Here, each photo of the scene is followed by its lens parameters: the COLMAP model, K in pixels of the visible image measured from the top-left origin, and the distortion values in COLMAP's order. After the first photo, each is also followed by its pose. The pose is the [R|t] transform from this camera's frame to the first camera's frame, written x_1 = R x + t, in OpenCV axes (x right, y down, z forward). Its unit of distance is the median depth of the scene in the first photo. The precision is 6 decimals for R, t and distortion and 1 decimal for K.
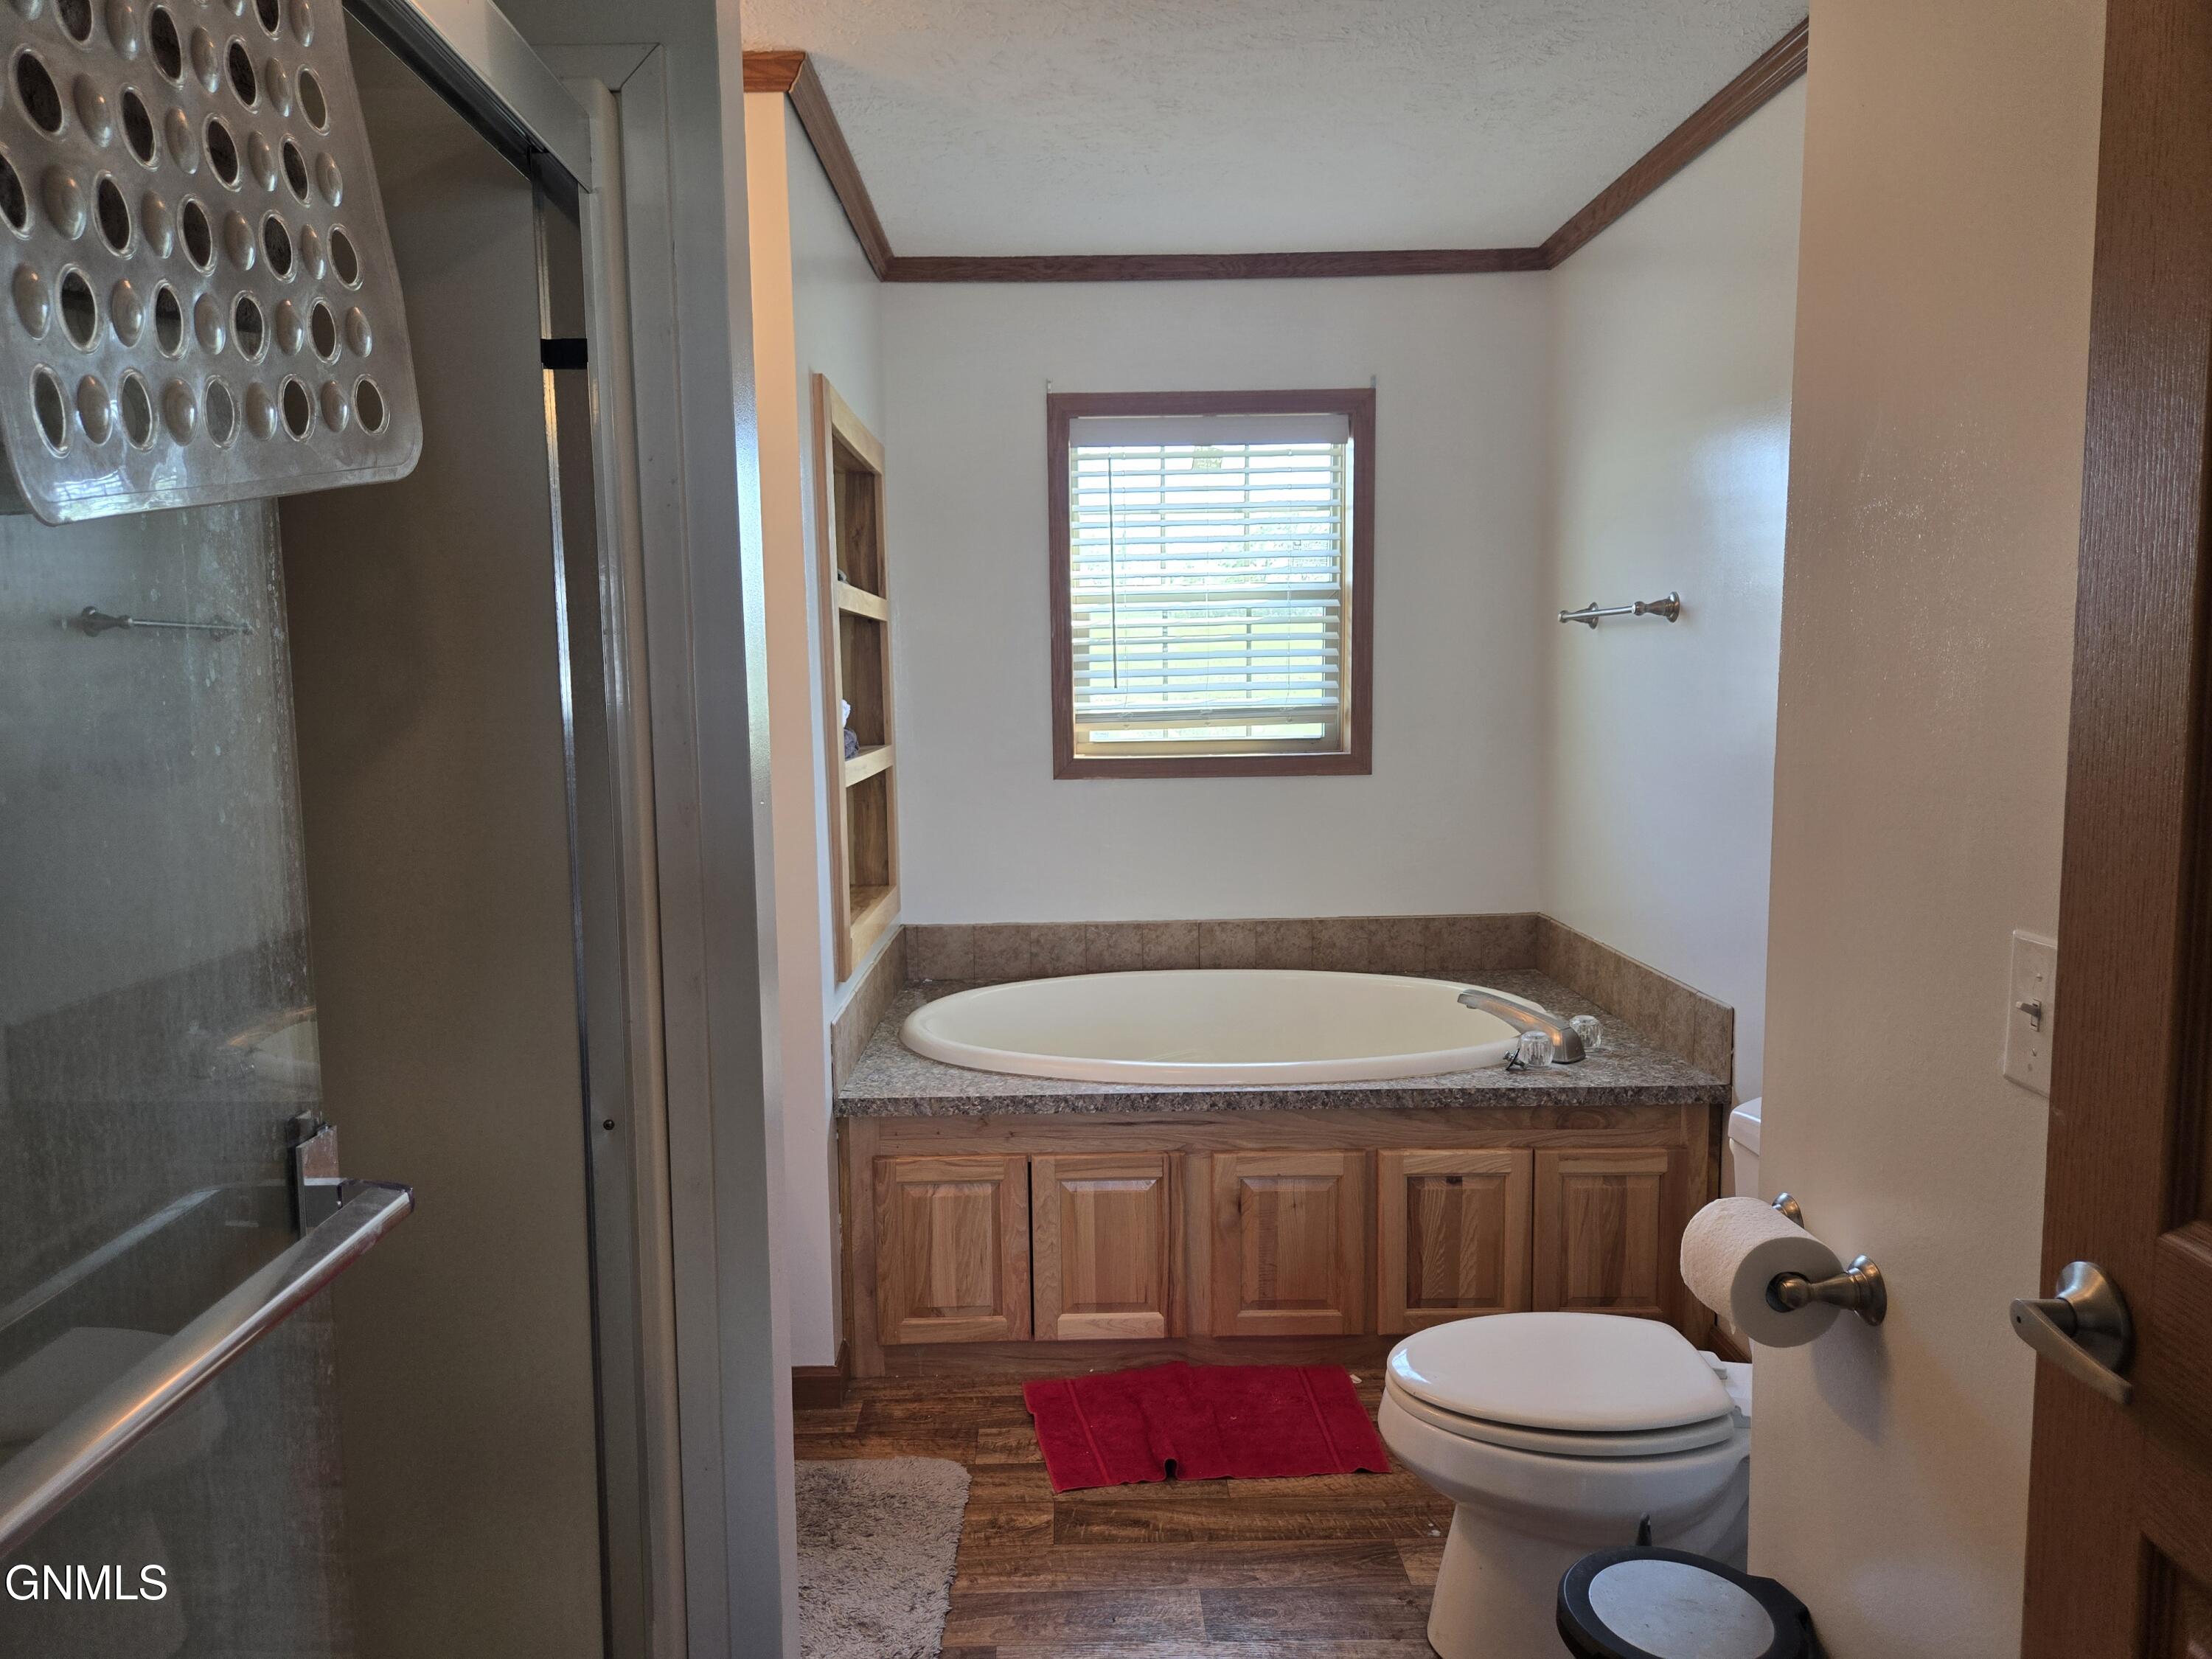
lens RADIAL K [[1514.9, 0, 1101.7], [0, 1514.9, 837.1], [0, 0, 1]] dist [0.027916, -0.012457]
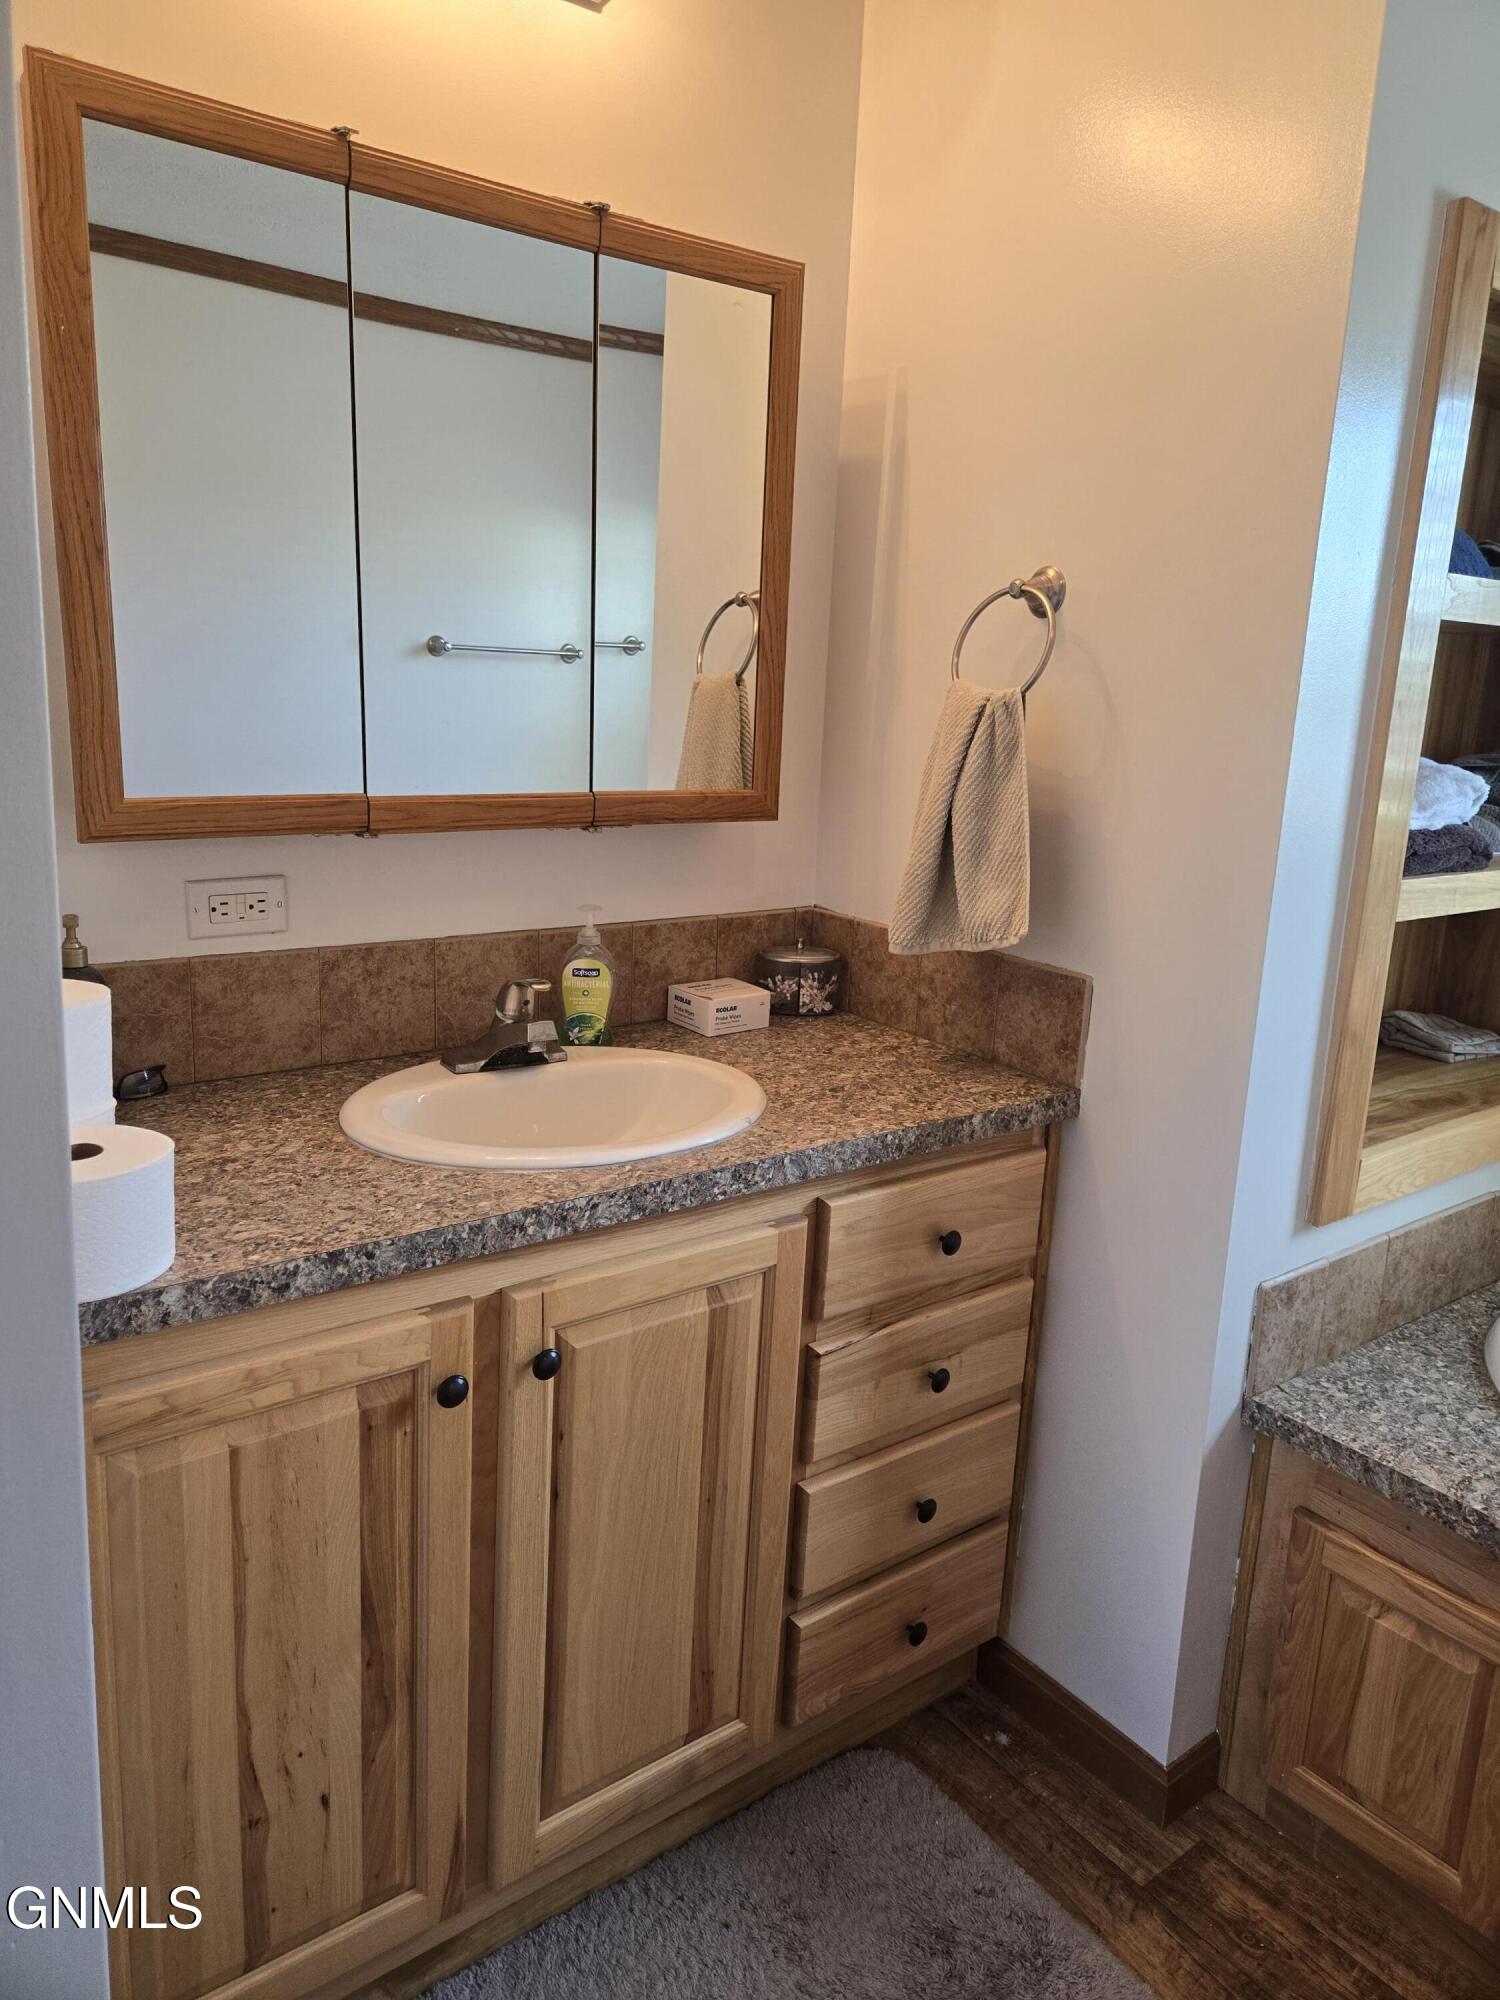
lens RADIAL K [[1369.7, 0, 751.7], [0, 1369.7, 984.6], [0, 0, 1]] dist [0.027916, -0.012457]
pose [[0.594639, 0.221332, -0.772927, 0.109319], [-0.144040, 0.975134, 0.168421, -0.064776], [0.790985, 0.011183, 0.611734, 0.468296]]
